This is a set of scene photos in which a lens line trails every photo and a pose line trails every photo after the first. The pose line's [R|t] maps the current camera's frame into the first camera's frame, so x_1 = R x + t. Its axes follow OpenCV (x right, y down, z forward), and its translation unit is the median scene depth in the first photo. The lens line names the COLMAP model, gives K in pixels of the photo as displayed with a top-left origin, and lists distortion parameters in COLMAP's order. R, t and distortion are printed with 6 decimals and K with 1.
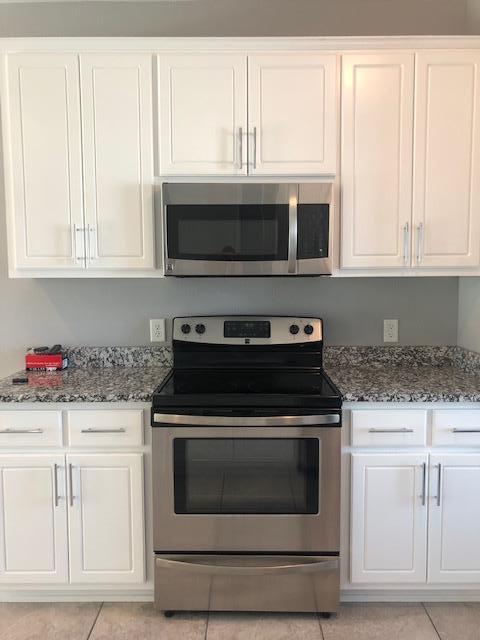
lens RADIAL K [[527.2, 0, 239.5], [0, 527.2, 316.0], [0, 0, 1]] dist [0.016505, -0.016193]
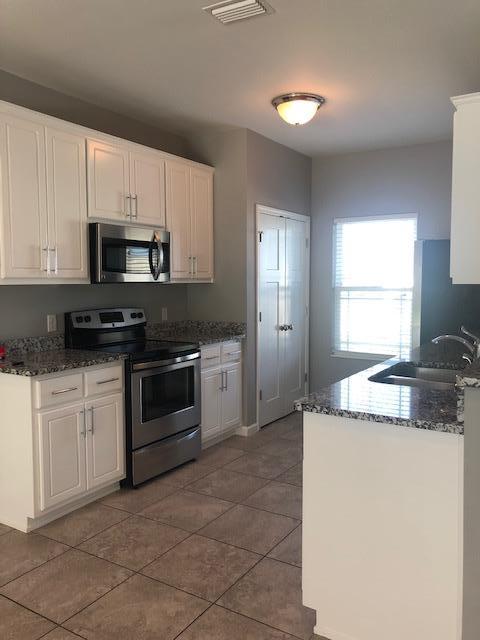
lens RADIAL K [[527.2, 0, 240.6], [0, 527.2, 320.7], [0, 0, 1]] dist [0.016505, -0.016193]
pose [[0.517639, -0.062971, 0.853279, -1.218129], [0.072481, 0.996930, 0.029602, 0.018259], [-0.852524, 0.046523, 0.520614, -0.143549]]
